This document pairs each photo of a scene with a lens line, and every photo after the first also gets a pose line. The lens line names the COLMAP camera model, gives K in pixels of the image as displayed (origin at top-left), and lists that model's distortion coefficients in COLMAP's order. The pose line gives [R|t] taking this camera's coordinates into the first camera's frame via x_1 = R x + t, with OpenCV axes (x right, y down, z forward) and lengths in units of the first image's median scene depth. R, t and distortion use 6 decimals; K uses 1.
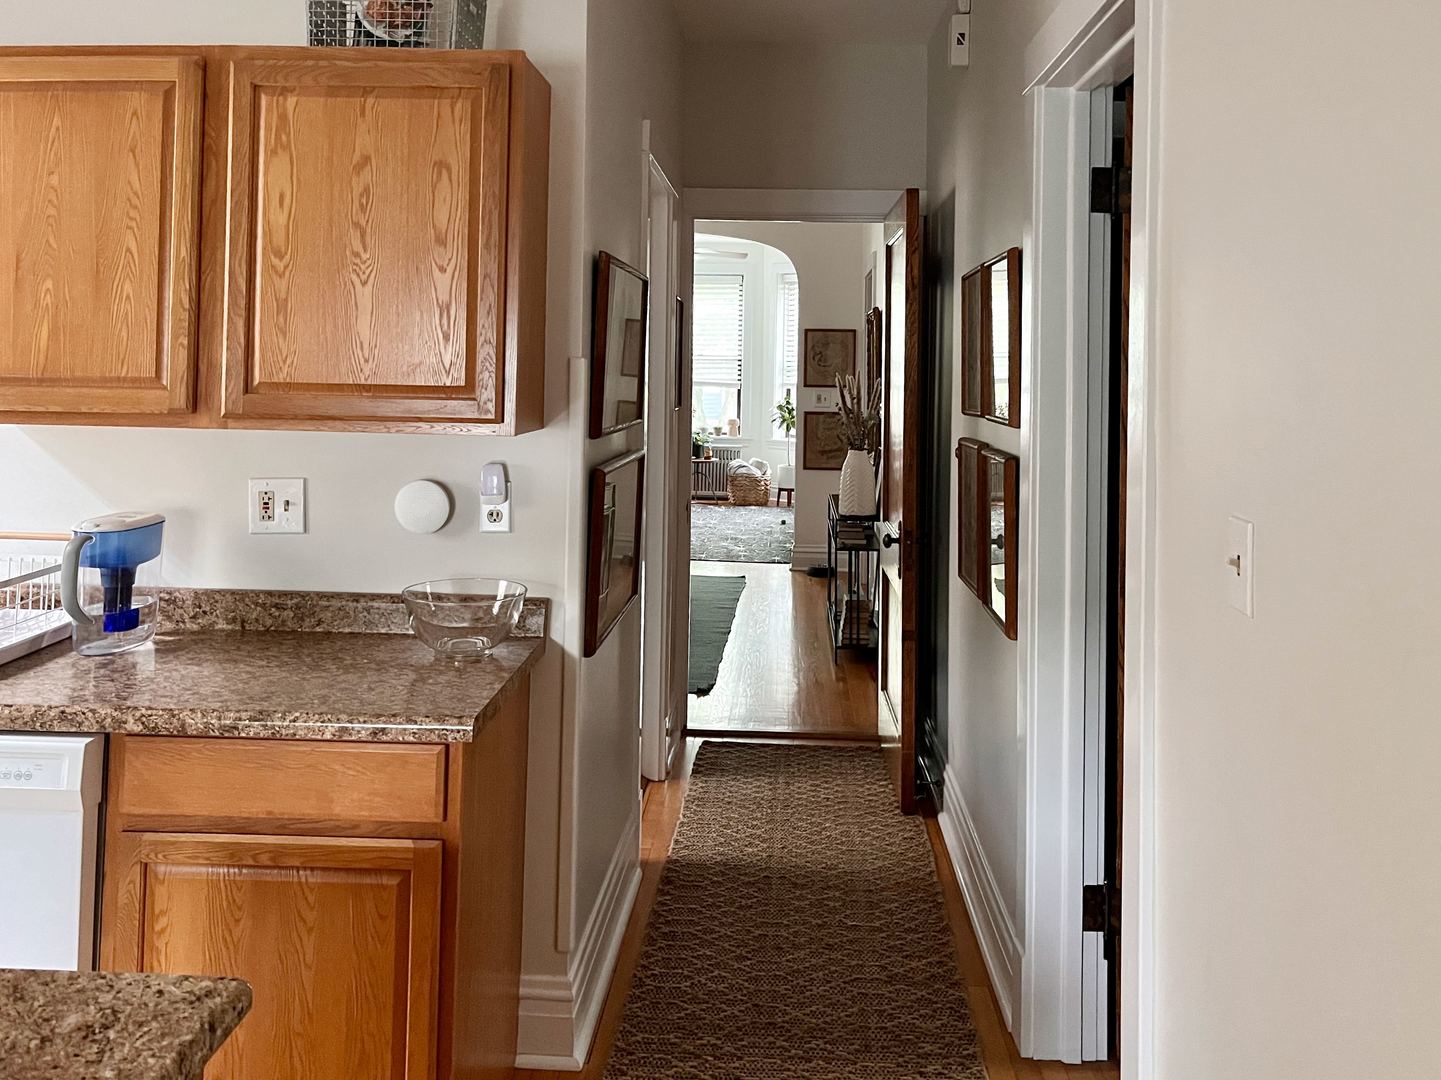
lens RADIAL K [[1155.5, 0, 748.3], [0, 1155.5, 443.0], [0, 0, 1]] dist [0.049174, -0.058396]
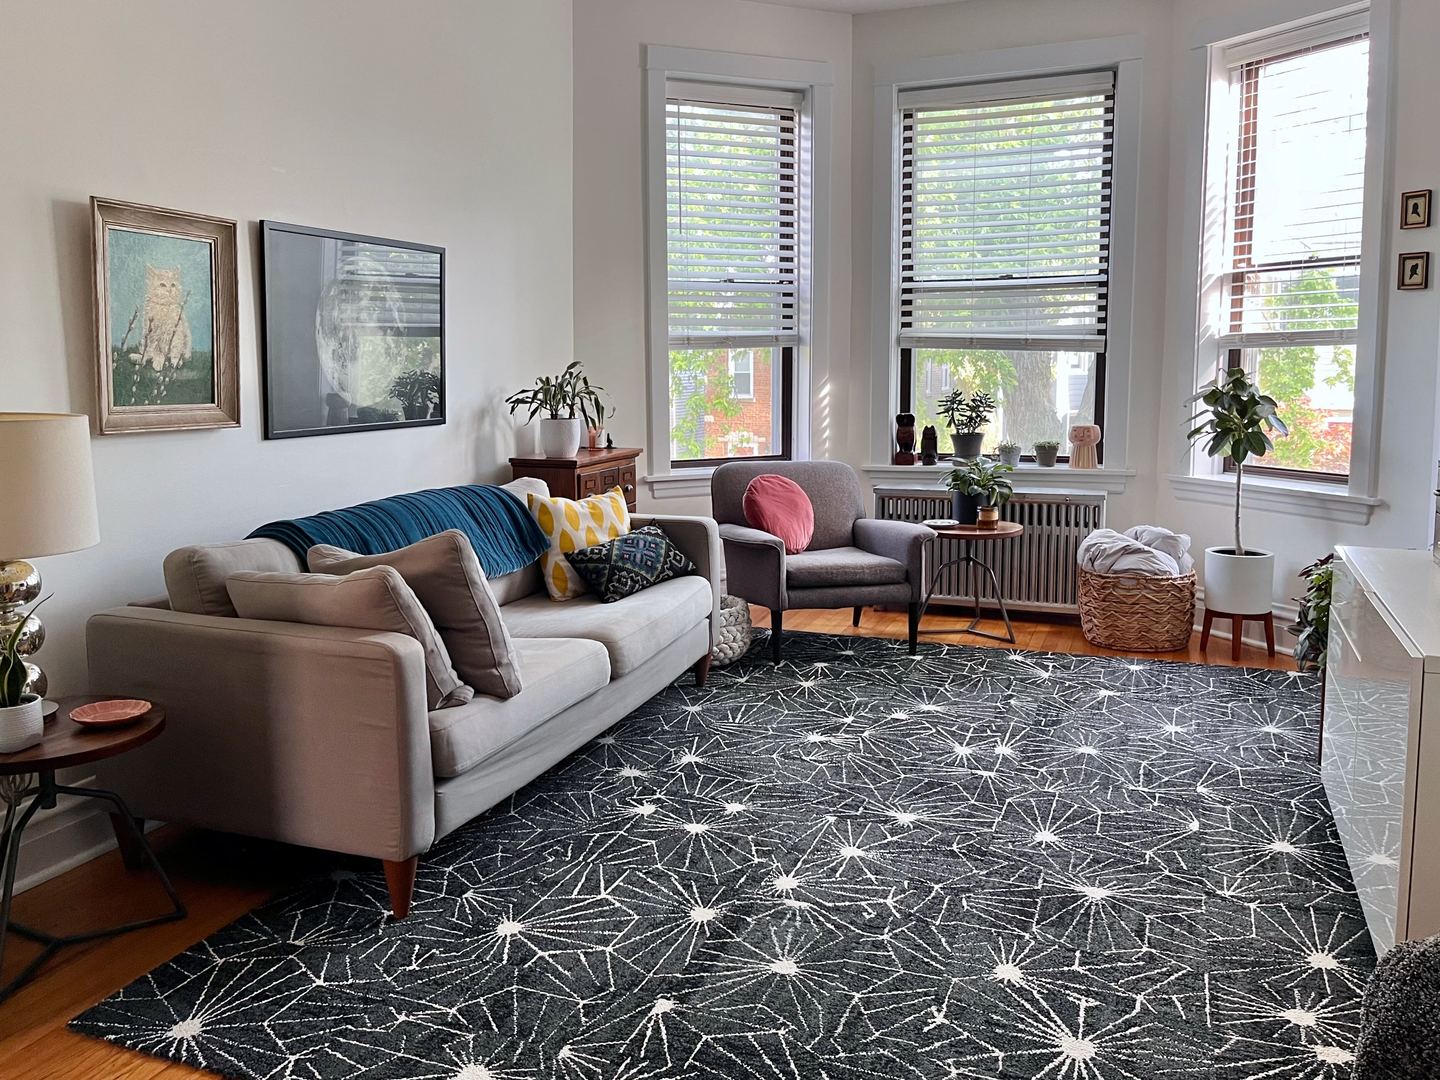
lens RADIAL K [[1183.7, 0, 700.7], [0, 1183.7, 497.5], [0, 0, 1]] dist [0.061264, -0.073397]
pose [[0.941634, 0.013173, -0.336380, 0.001785], [0.005264, 0.998536, 0.053838, -0.019624], [0.336597, -0.052466, 0.940186, 0.577025]]
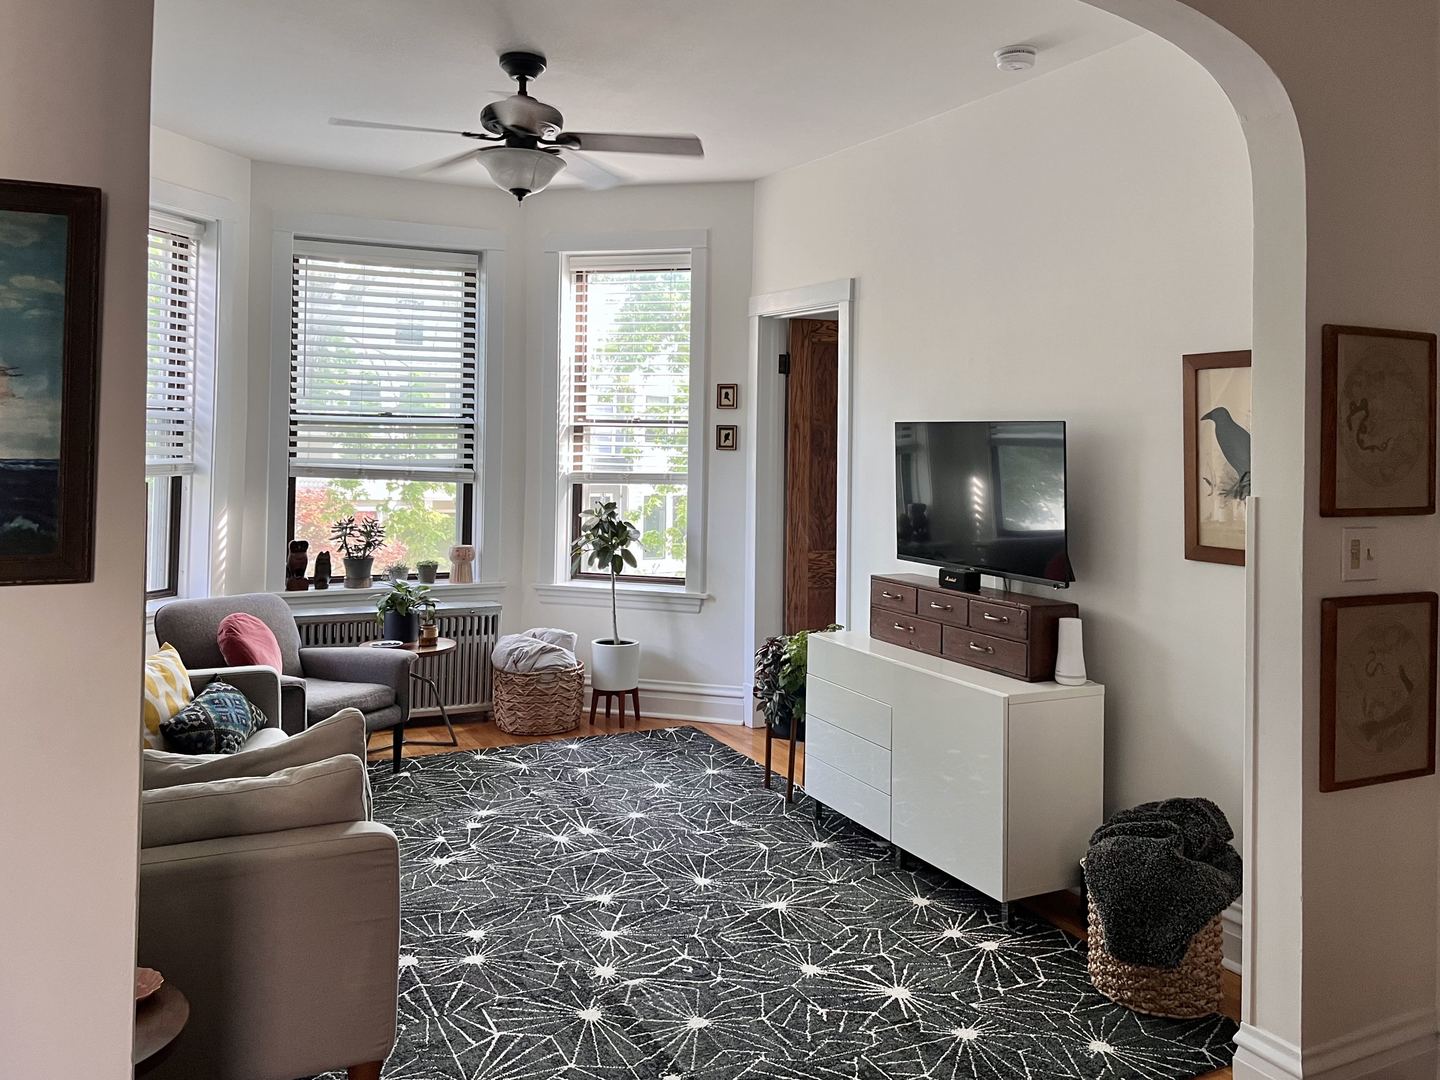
lens RADIAL K [[1154.7, 0, 747.8], [0, 1154.7, 443.0], [0, 0, 1]] dist [0.049174, -0.058396]
pose [[0.875444, -0.000883, 0.483318, -0.153975], [0.029031, 0.998289, -0.050760, -0.038017], [-0.482446, 0.058468, 0.873972, 0.541579]]
